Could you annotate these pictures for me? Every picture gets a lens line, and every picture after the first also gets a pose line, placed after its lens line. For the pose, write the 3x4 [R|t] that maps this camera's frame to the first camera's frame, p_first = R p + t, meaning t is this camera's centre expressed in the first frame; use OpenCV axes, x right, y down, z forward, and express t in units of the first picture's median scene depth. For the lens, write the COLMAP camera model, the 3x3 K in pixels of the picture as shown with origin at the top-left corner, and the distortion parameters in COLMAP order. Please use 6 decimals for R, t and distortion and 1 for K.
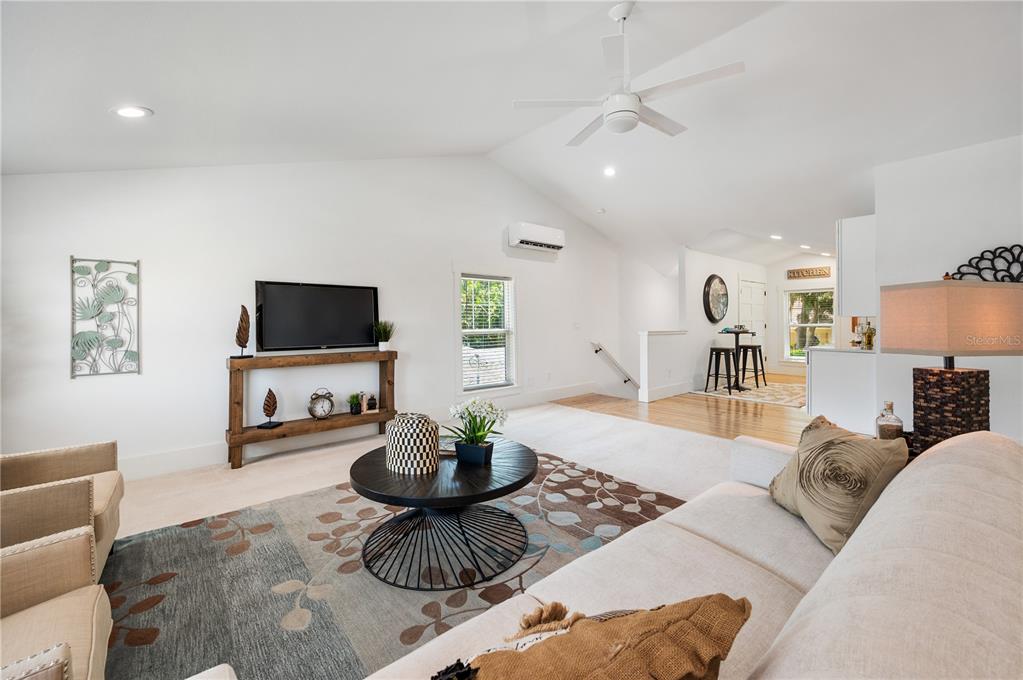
lens RADIAL K [[414.9, 0, 511.2], [0, 414.9, 322.2], [0, 0, 1]] dist [-0.000347, -0.000028]
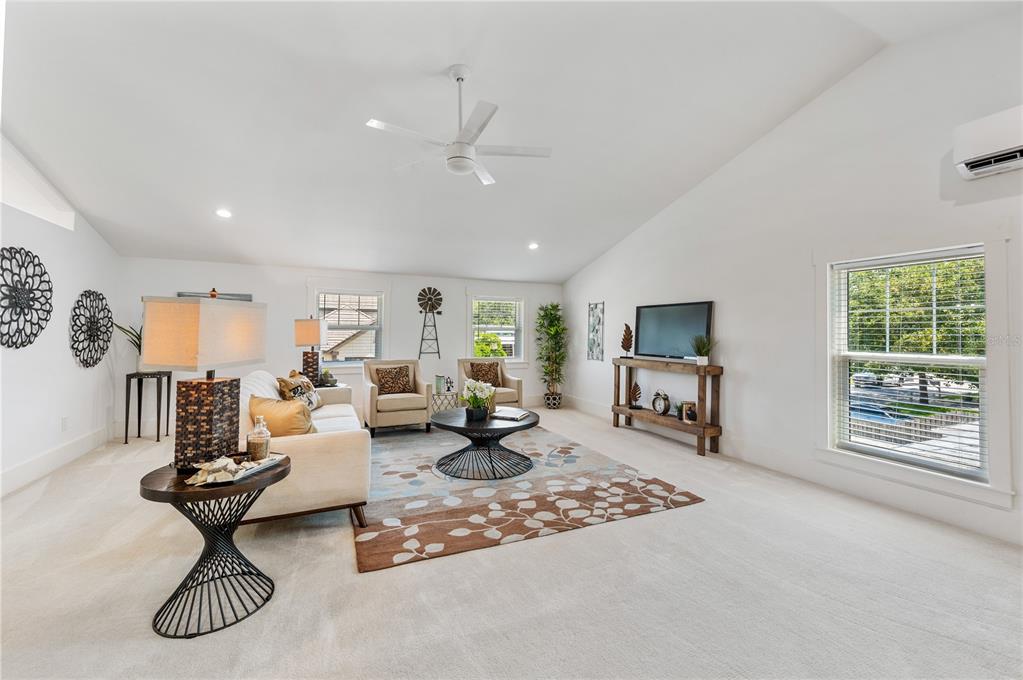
lens RADIAL K [[414.9, 0, 516.6], [0, 414.9, 323.7], [0, 0, 1]] dist [-0.000347, -0.000028]
pose [[-0.265238, -0.018153, -0.964012, 1.092244], [-0.011817, 0.999809, -0.015576, -0.014164], [0.964111, 0.007260, -0.265402, 1.183468]]
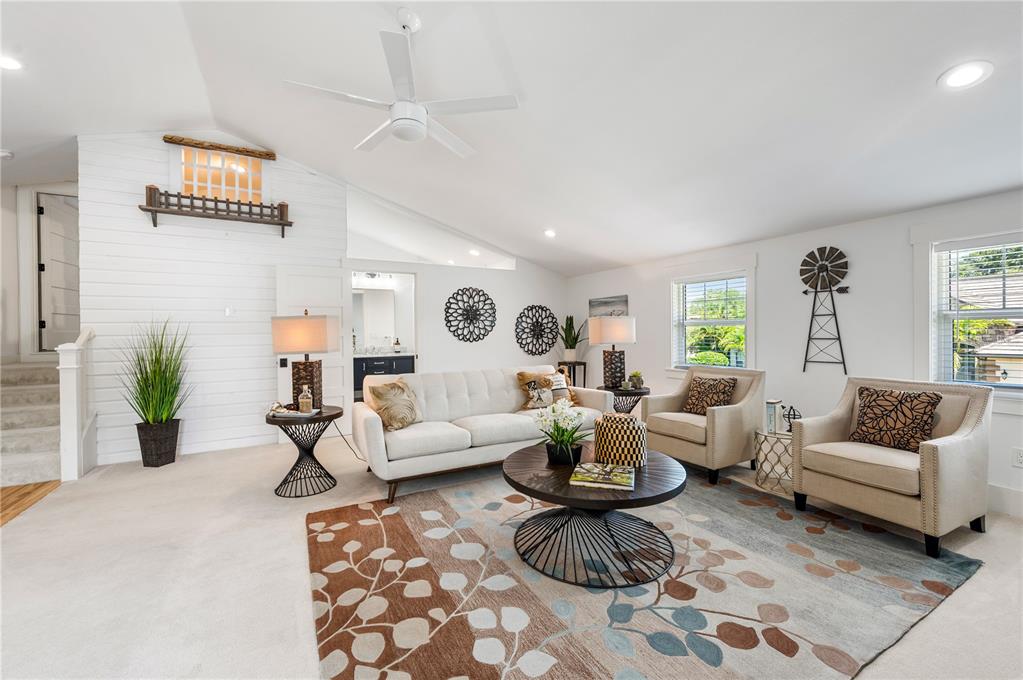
lens RADIAL K [[414.9, 0, 504.3], [0, 414.9, 333.8], [0, 0, 1]] dist [-0.000347, -0.000028]
pose [[-0.979205, 0.017730, 0.202099, -0.119017], [0.019686, 0.999777, 0.007674, -0.004178], [-0.201918, 0.011493, -0.979335, 1.549185]]
